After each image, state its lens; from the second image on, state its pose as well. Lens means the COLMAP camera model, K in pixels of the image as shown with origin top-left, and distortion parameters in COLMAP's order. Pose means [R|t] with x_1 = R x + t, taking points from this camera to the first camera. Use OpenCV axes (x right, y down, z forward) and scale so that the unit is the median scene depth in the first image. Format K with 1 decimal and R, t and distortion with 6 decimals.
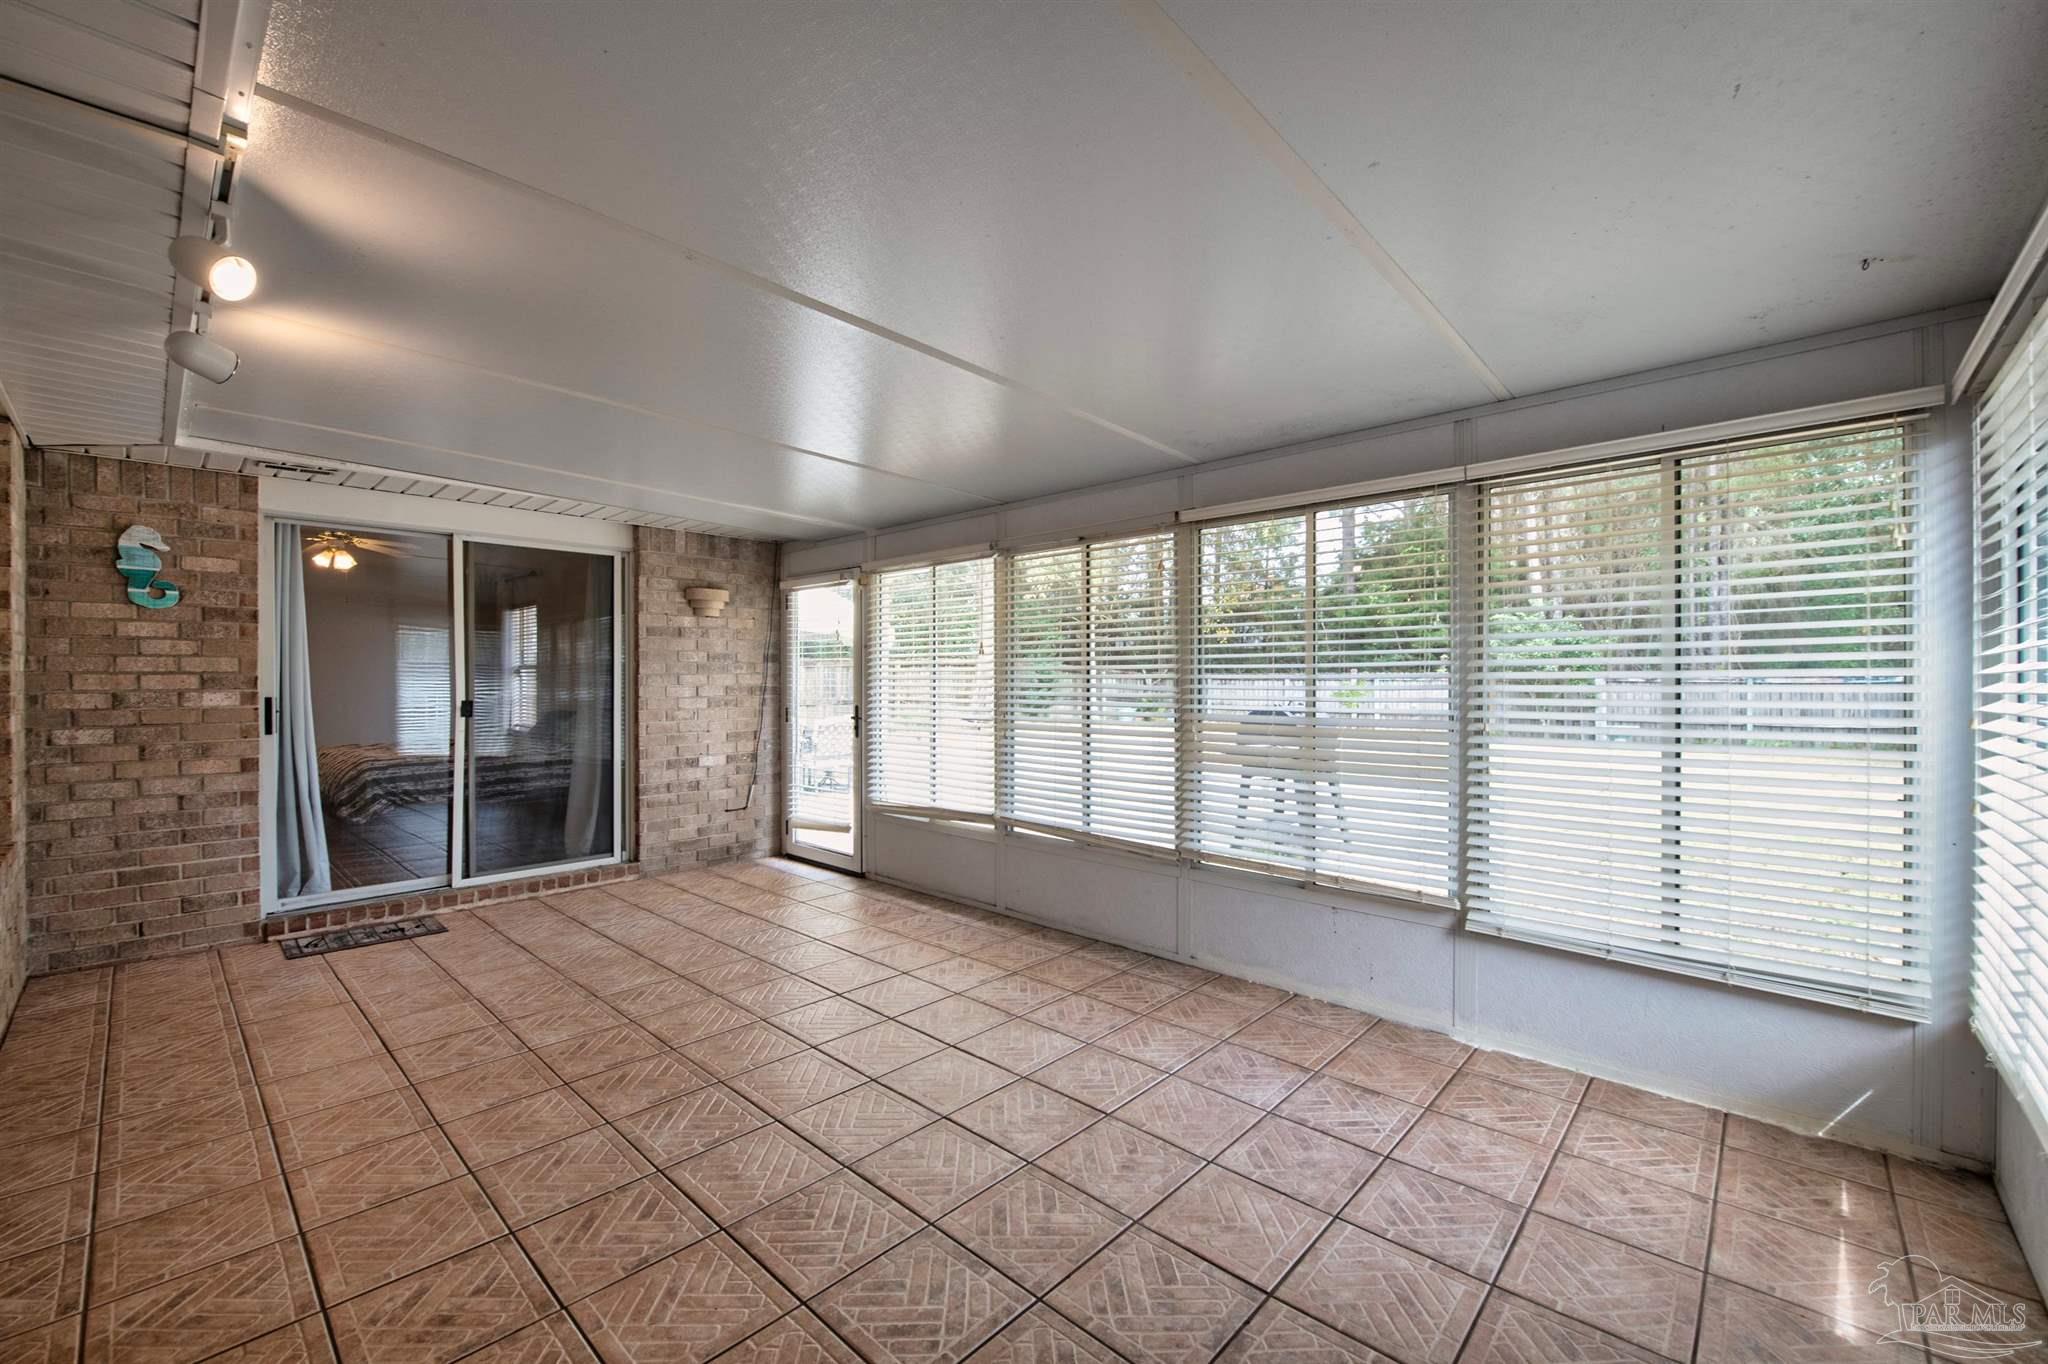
lens RADIAL K [[810.8, 0, 1020.0], [0, 810.8, 678.4], [0, 0, 1]] dist [0.015201, -0.003640]
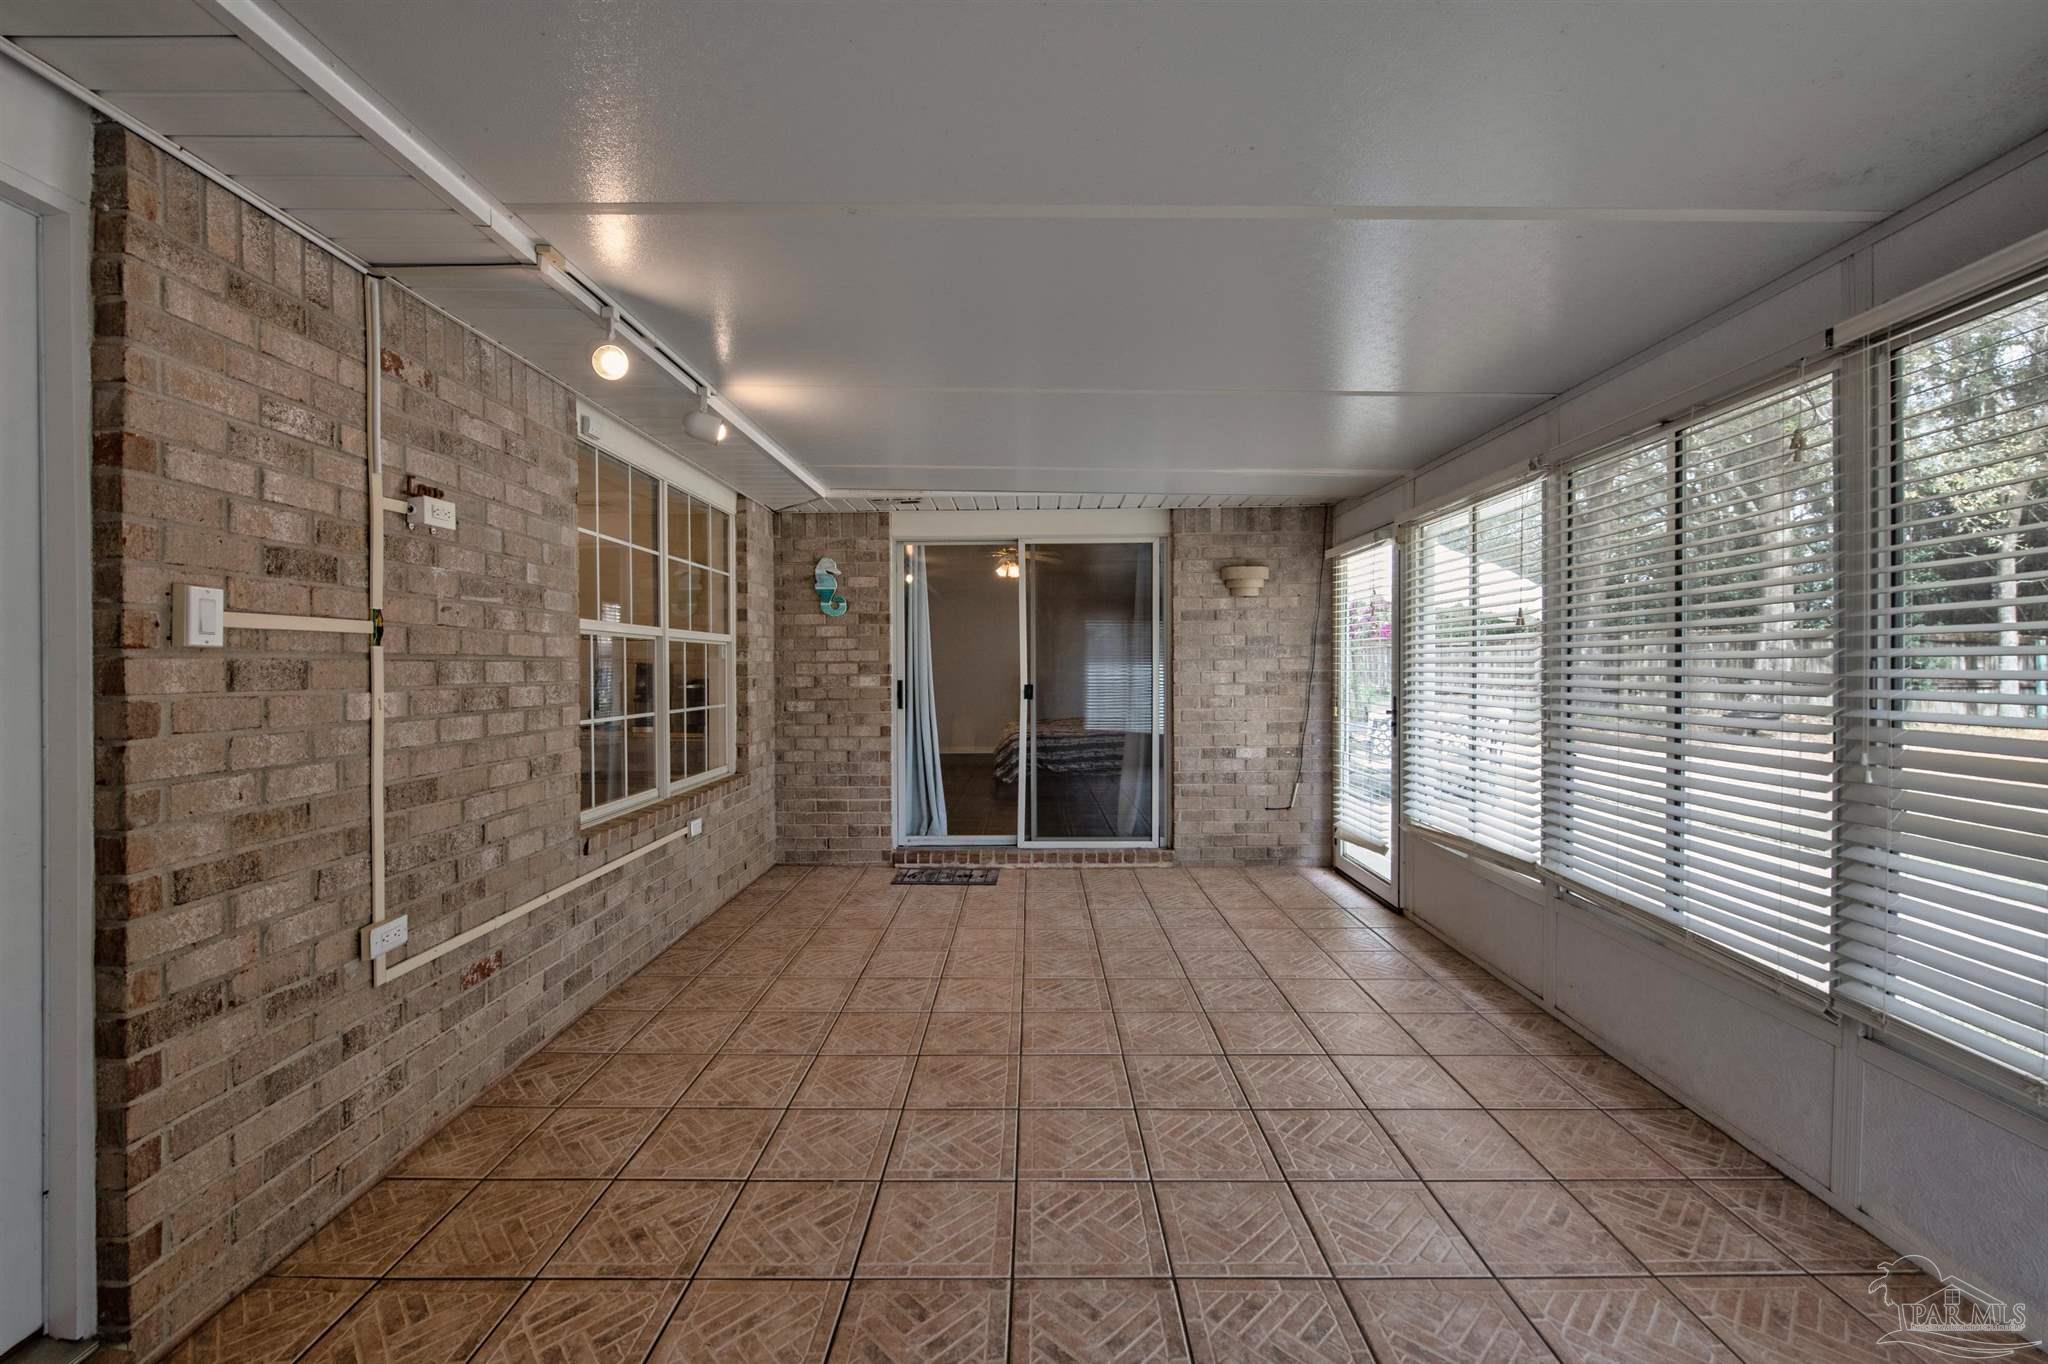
lens RADIAL K [[842.3, 0, 1020.0], [0, 842.3, 674.2], [0, 0, 1]] dist [0.026607, -0.014498]
pose [[0.695080, 0.002545, -0.718928, 0.185185], [0.006461, 0.999931, 0.009786, 0.001520], [0.718904, -0.011447, 0.695016, 0.211744]]
